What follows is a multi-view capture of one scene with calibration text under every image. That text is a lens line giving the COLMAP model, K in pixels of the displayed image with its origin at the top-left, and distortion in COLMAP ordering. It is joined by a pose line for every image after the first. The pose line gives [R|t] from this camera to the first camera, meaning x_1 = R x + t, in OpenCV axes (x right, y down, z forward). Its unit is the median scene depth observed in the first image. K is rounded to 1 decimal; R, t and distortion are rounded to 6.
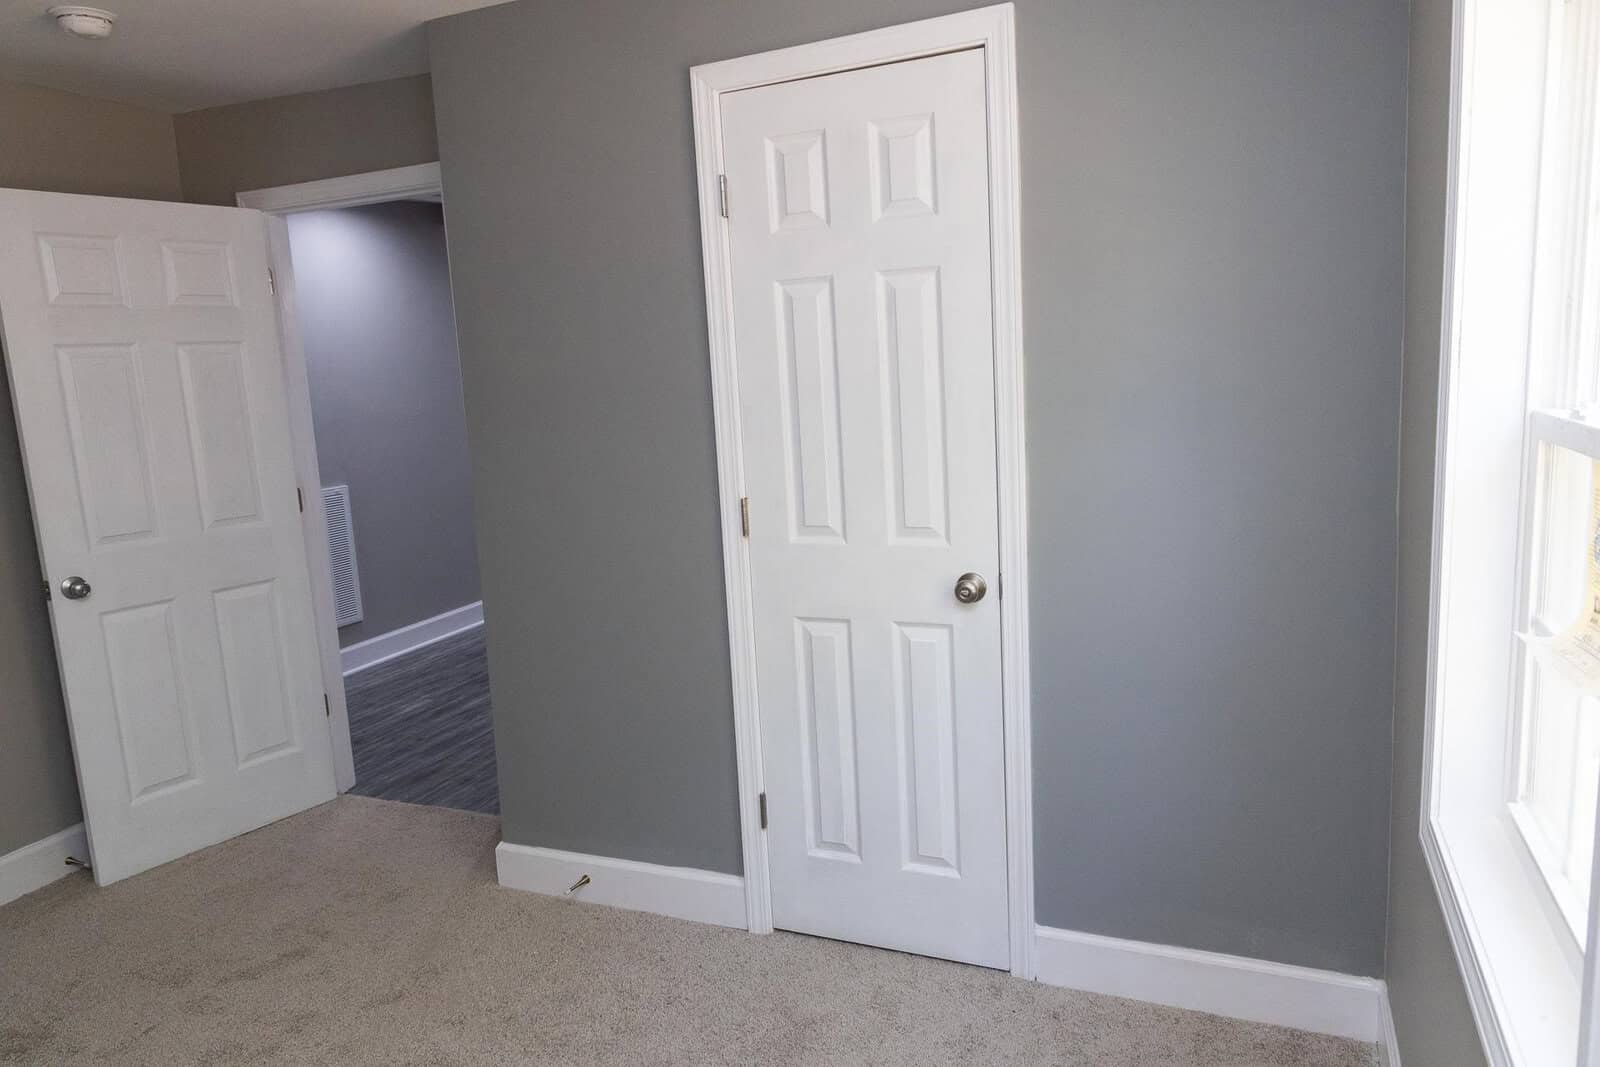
lens RADIAL K [[1066.5, 0, 804.7], [0, 1066.5, 533.4], [0, 0, 1]] dist [0.004216, 0.001330]
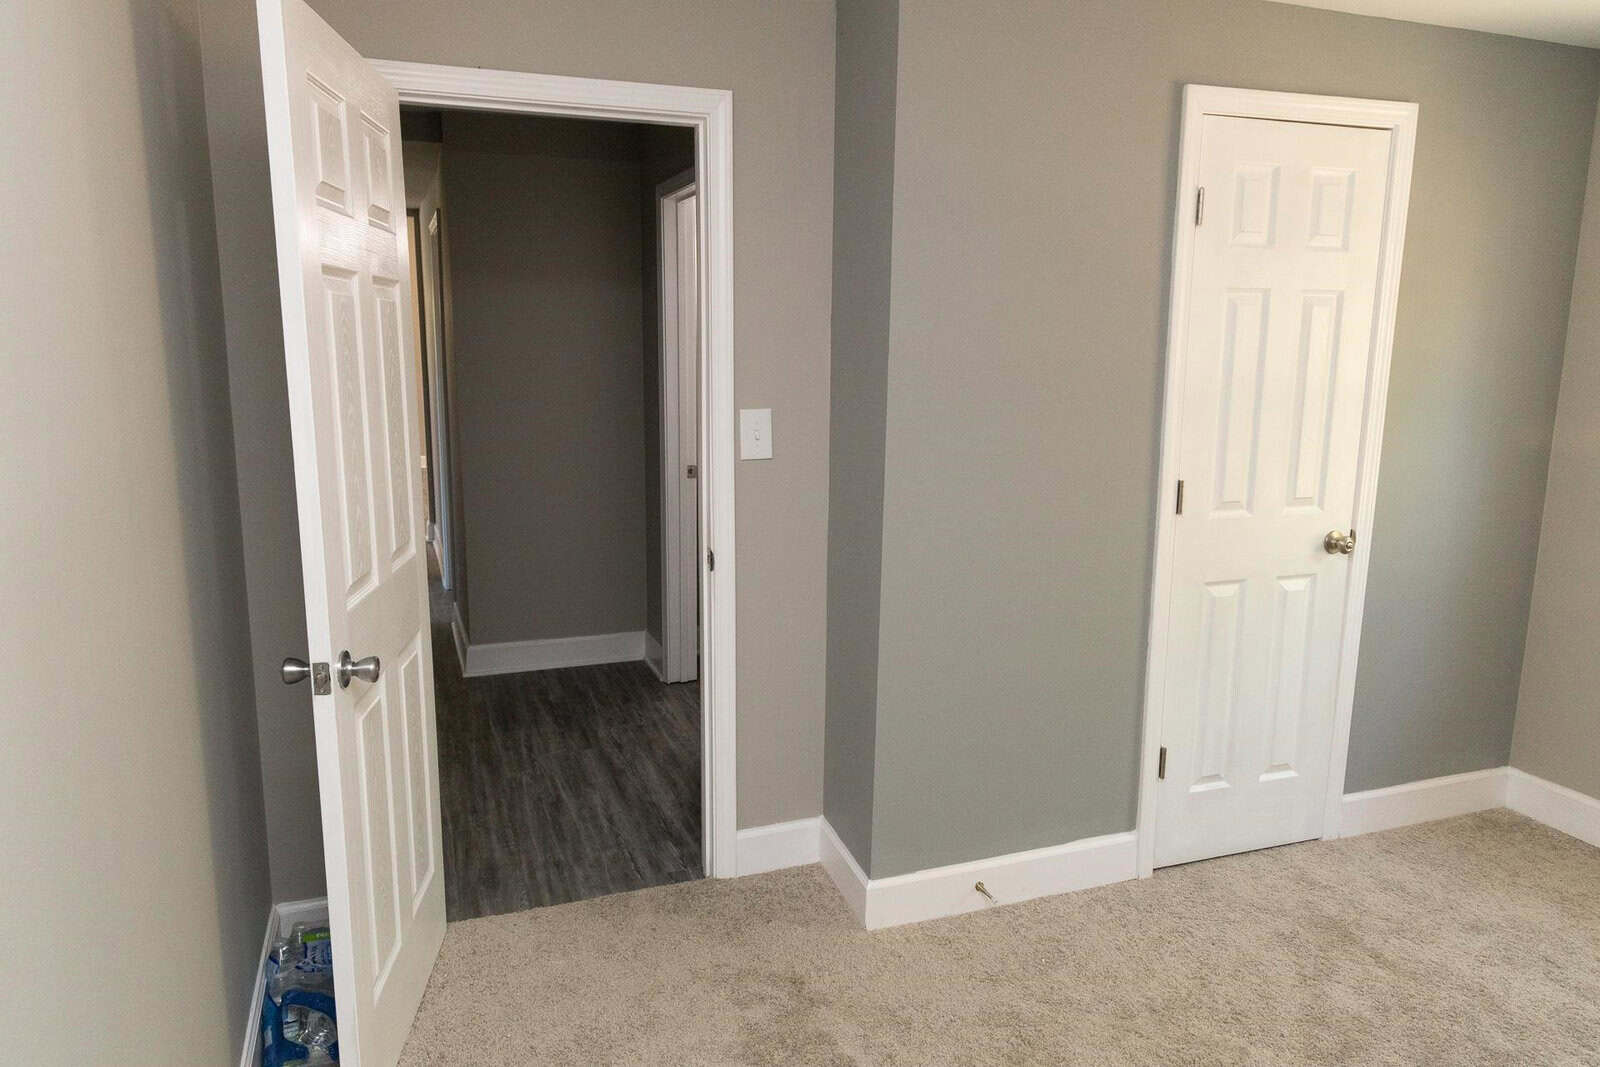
lens RADIAL K [[1066.5, 0, 804.7], [0, 1066.5, 533.4], [0, 0, 1]] dist [0.004216, 0.001330]
pose [[0.724766, -0.058916, 0.686472, -1.120795], [0.062341, 0.997858, 0.019822, -0.023969], [-0.686169, 0.028429, 0.726886, 0.471025]]
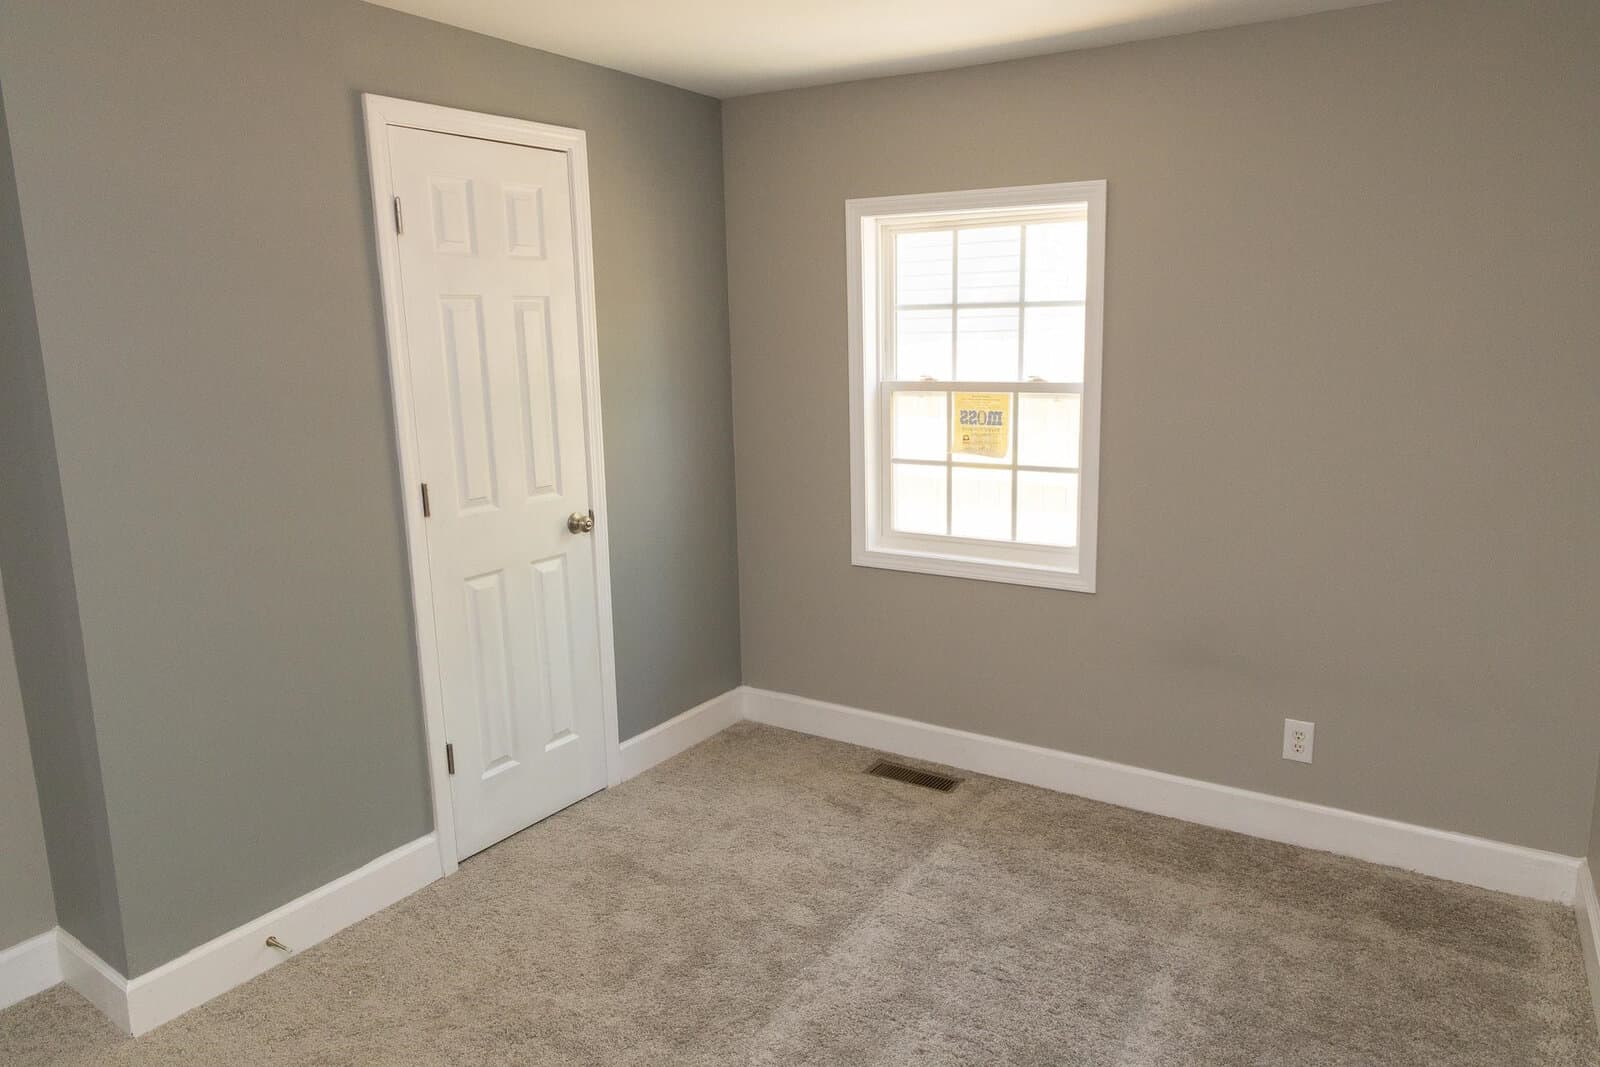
lens RADIAL K [[1066.5, 0, 804.7], [0, 1066.5, 533.4], [0, 0, 1]] dist [0.004216, 0.001330]
pose [[0.176979, -0.132088, 0.975311, -1.112644], [0.173624, 0.979602, 0.101164, -0.025400], [-0.968779, 0.151433, 0.196303, 0.400660]]
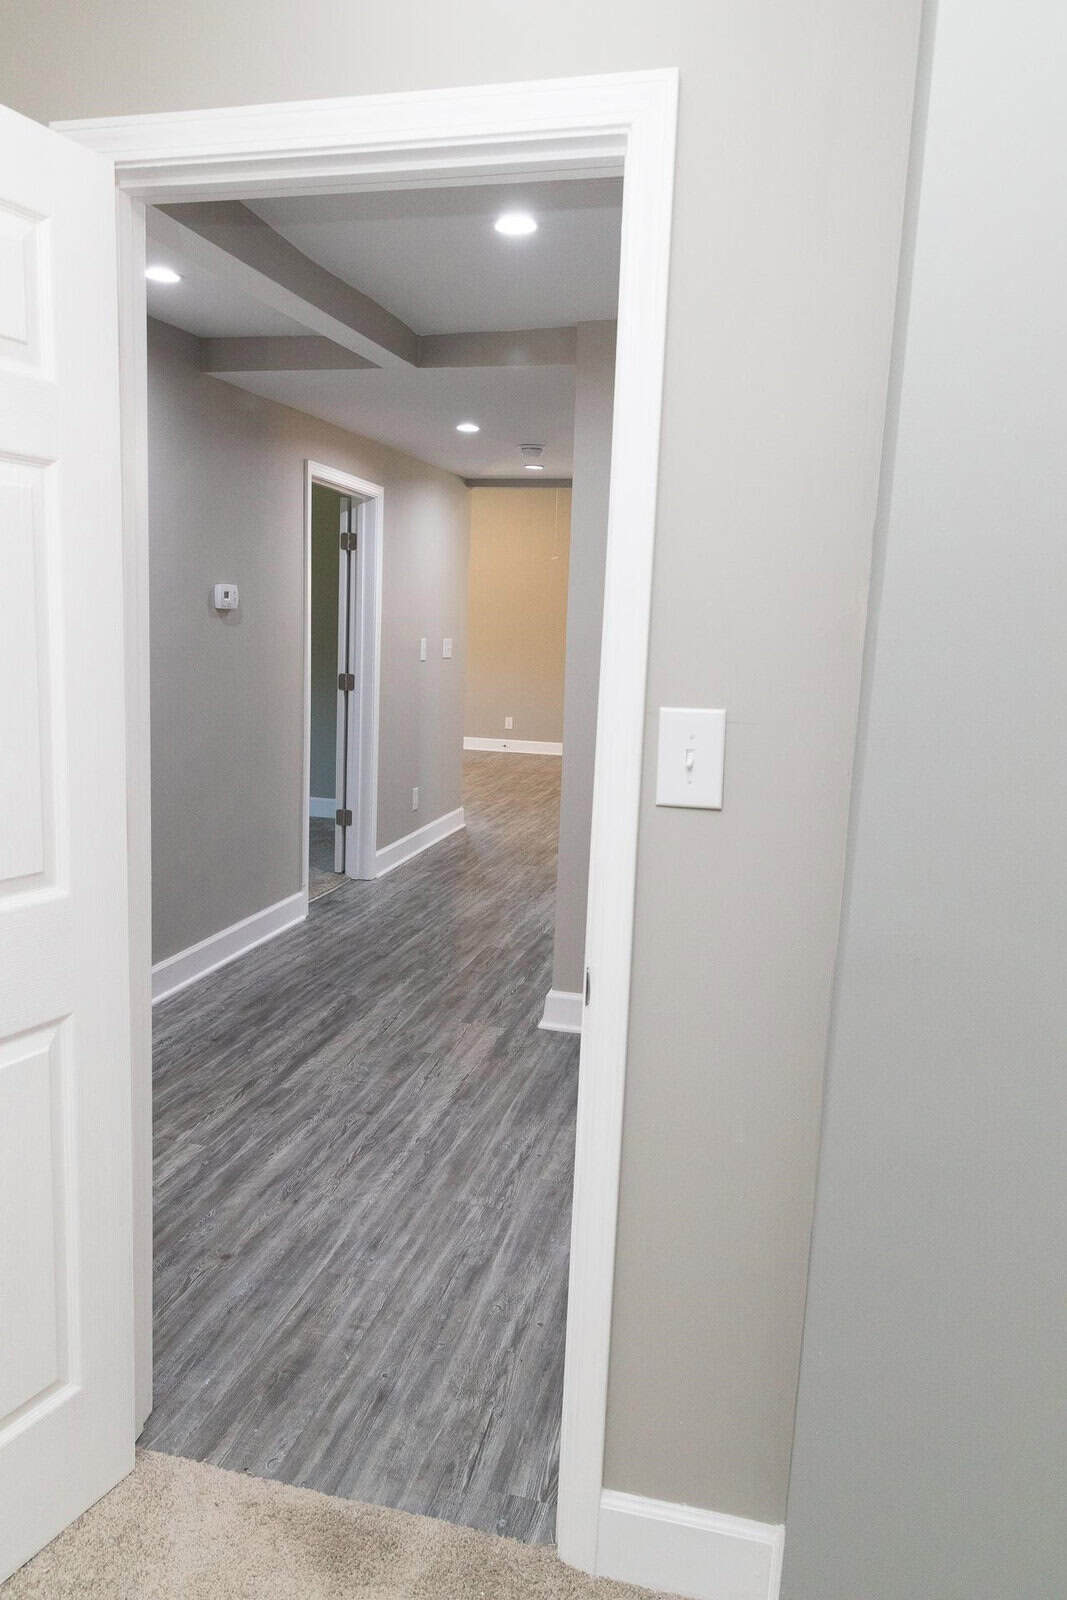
lens RADIAL K [[1066.5, 0, 533.4], [0, 1066.5, 797.0], [0, 0, 1]] dist [0.004216, 0.001330]
pose [[0.983665, 0.066348, 0.167334, -0.553582], [-0.064521, 0.997783, -0.016340, -0.073232], [-0.168047, 0.005276, 0.985765, 0.773847]]
